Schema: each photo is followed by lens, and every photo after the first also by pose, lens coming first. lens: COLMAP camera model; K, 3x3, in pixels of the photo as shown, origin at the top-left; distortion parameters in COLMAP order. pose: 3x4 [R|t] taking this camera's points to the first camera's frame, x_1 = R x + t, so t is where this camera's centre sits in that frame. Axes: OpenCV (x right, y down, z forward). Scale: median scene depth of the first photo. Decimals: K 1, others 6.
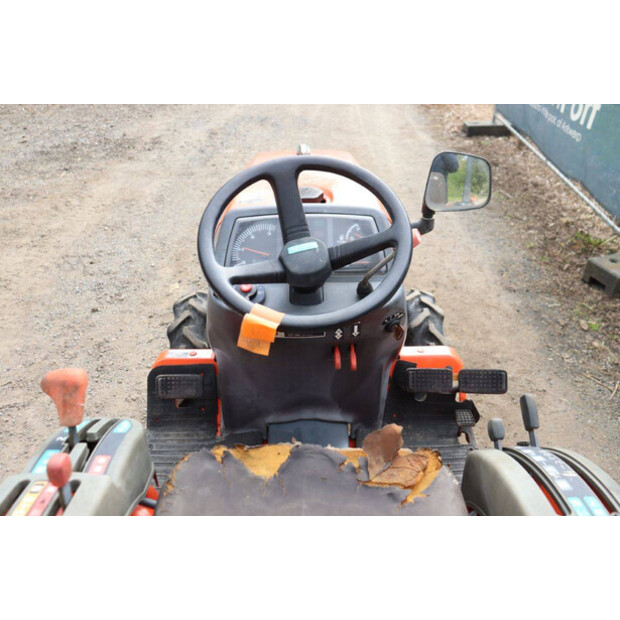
lens RADIAL K [[532.1, 0, 309.1], [0, 532.1, 312.1], [0, 0, 1]] dist [-0.107430, 0.052861]
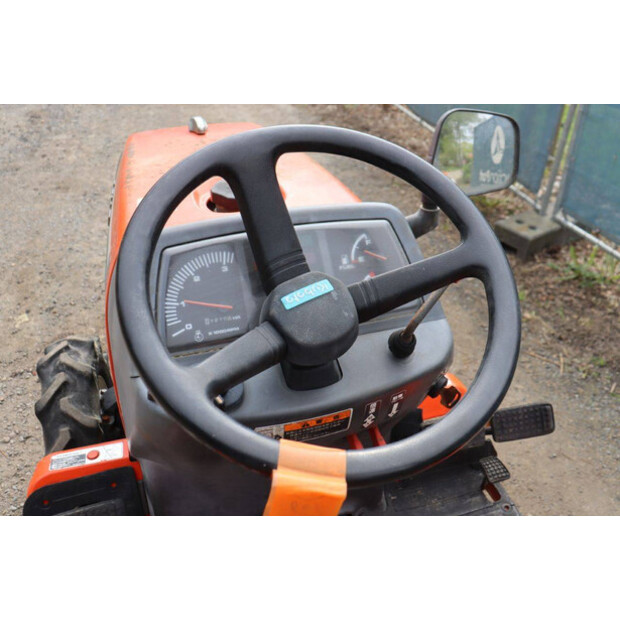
lens RADIAL K [[552.0, 0, 312.8], [0, 552.0, 307.1], [0, 0, 1]] dist [-0.113280, 0.098463]
pose [[0.955479, -0.145888, 0.256469, -0.106615], [0.139266, 0.989281, 0.043898, -0.089814], [-0.260124, -0.006226, 0.965555, 0.301079]]
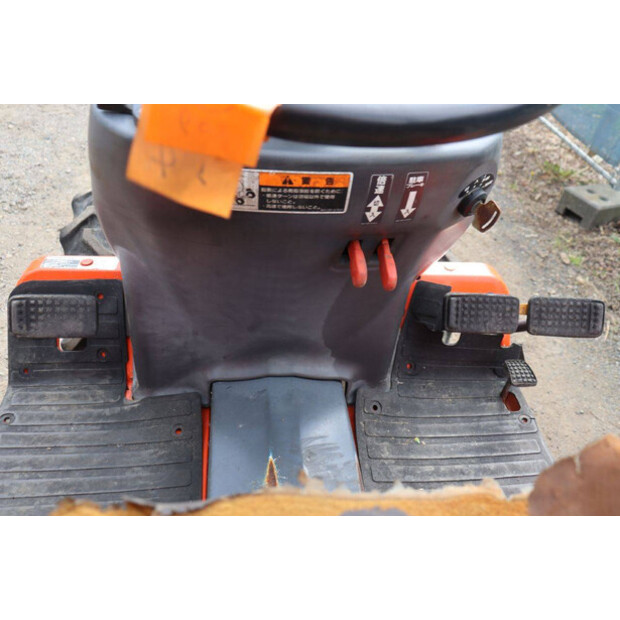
lens RADIAL K [[501.5, 0, 309.7], [0, 501.5, 305.9], [0, 0, 1]] dist [-0.119820, 0.081954]
pose [[0.990943, 0.019755, 0.132821, -0.041350], [-0.034446, 0.993419, 0.109235, 0.057891], [-0.129789, -0.112821, 0.985102, 0.411832]]
